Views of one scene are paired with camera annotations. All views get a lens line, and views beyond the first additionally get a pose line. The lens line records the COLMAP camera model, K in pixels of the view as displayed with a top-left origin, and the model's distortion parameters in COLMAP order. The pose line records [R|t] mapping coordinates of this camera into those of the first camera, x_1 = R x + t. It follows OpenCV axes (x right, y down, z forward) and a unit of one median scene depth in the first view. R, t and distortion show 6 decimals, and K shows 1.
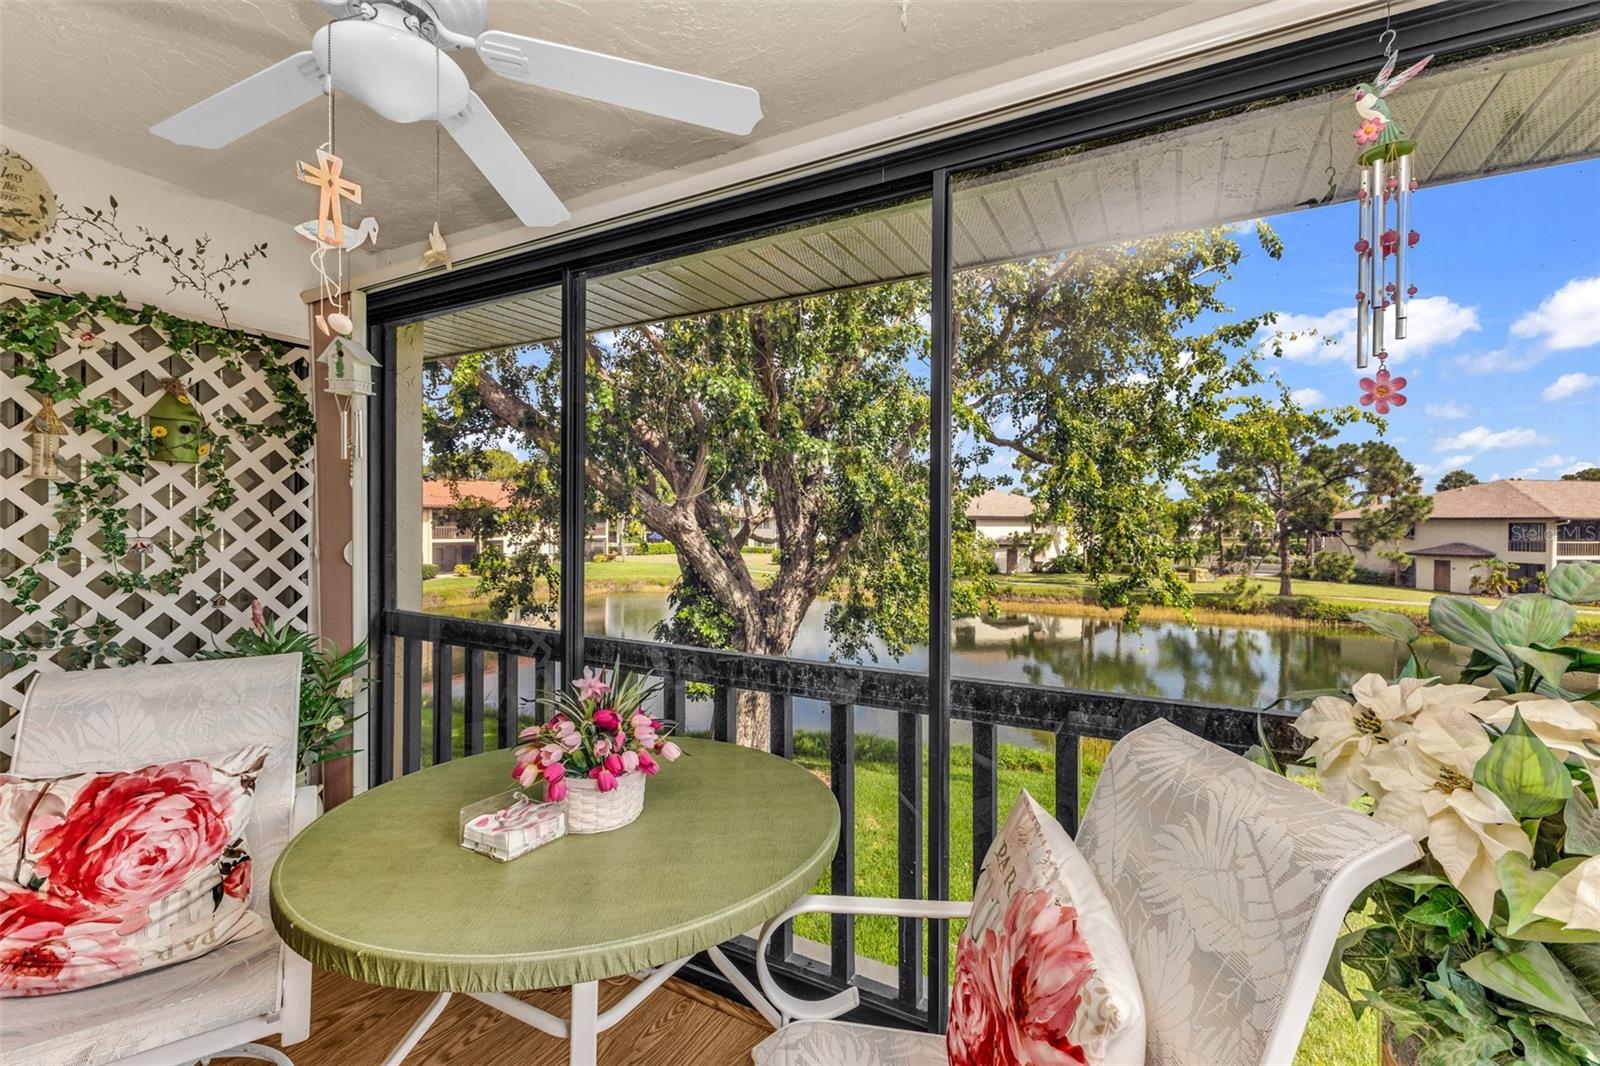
lens RADIAL K [[682.8, 0, 800.0], [0, 682.8, 533.0], [0, 0, 1]] dist [0.002365, -0.000101]
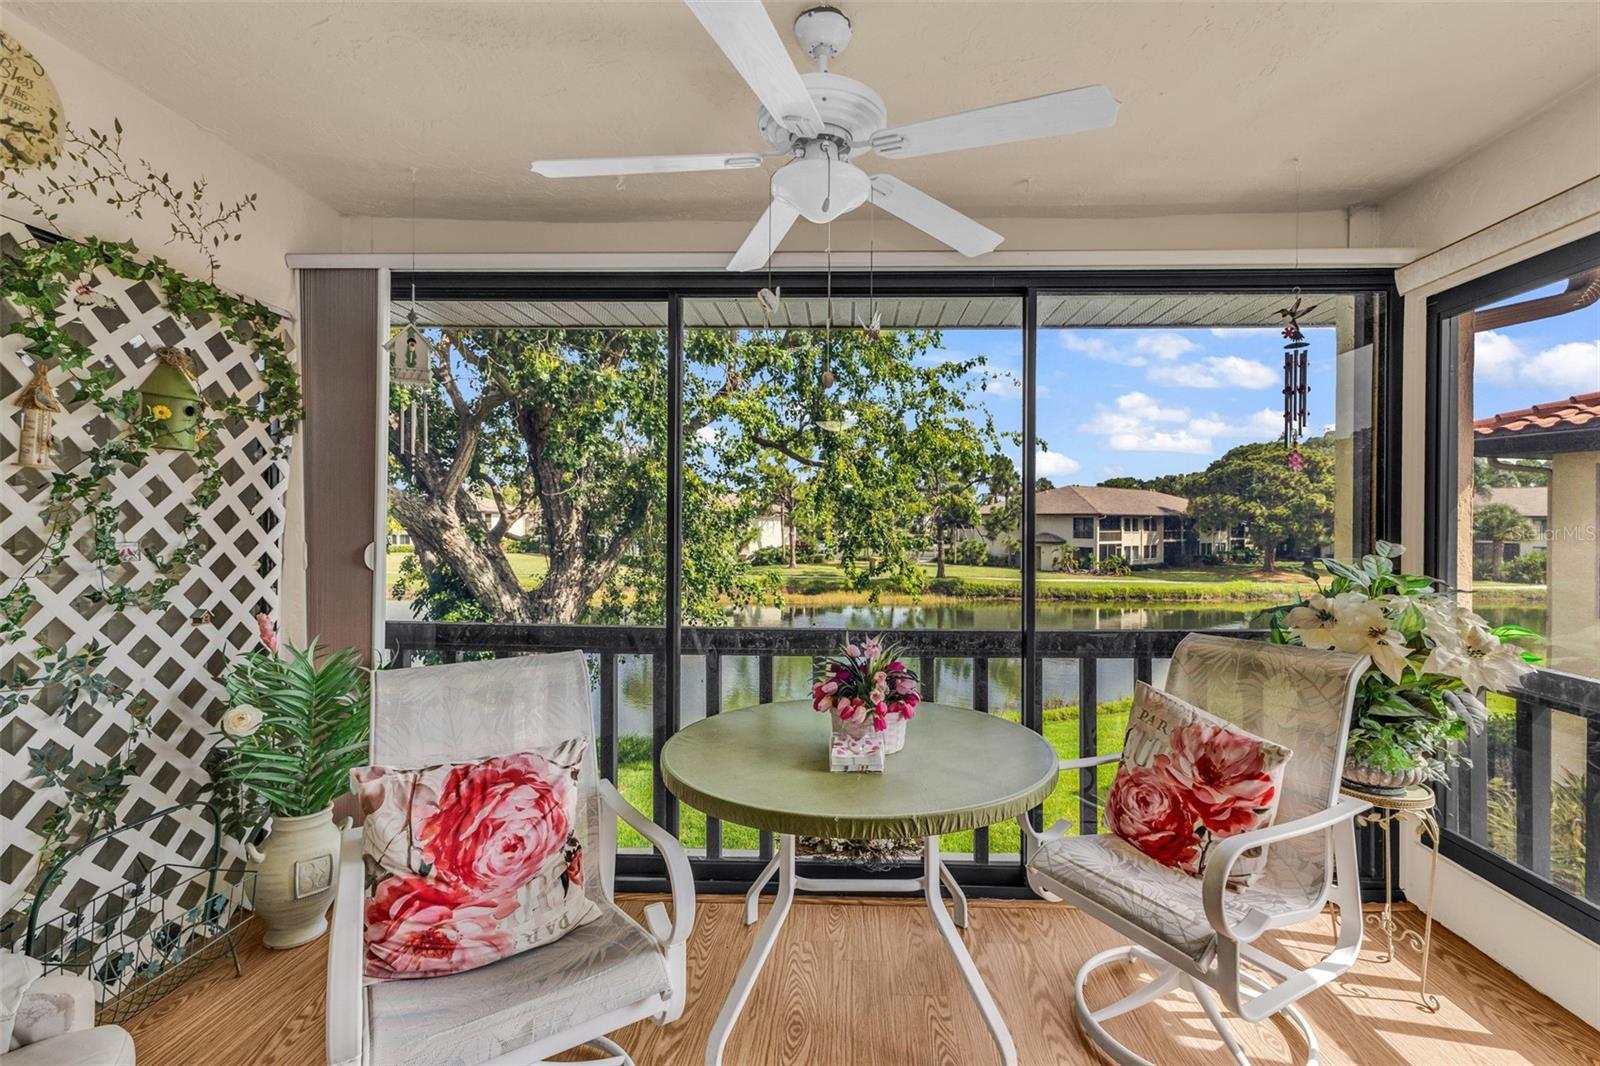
lens RADIAL K [[695.1, 0, 835.9], [0, 695.1, 527.3], [0, 0, 1]] dist [0.000633, 0.000207]
pose [[0.886571, -0.006291, 0.462549, -0.585605], [0.006499, 0.999978, 0.001144, -0.006035], [-0.462546, 0.001992, 0.886593, -0.107147]]
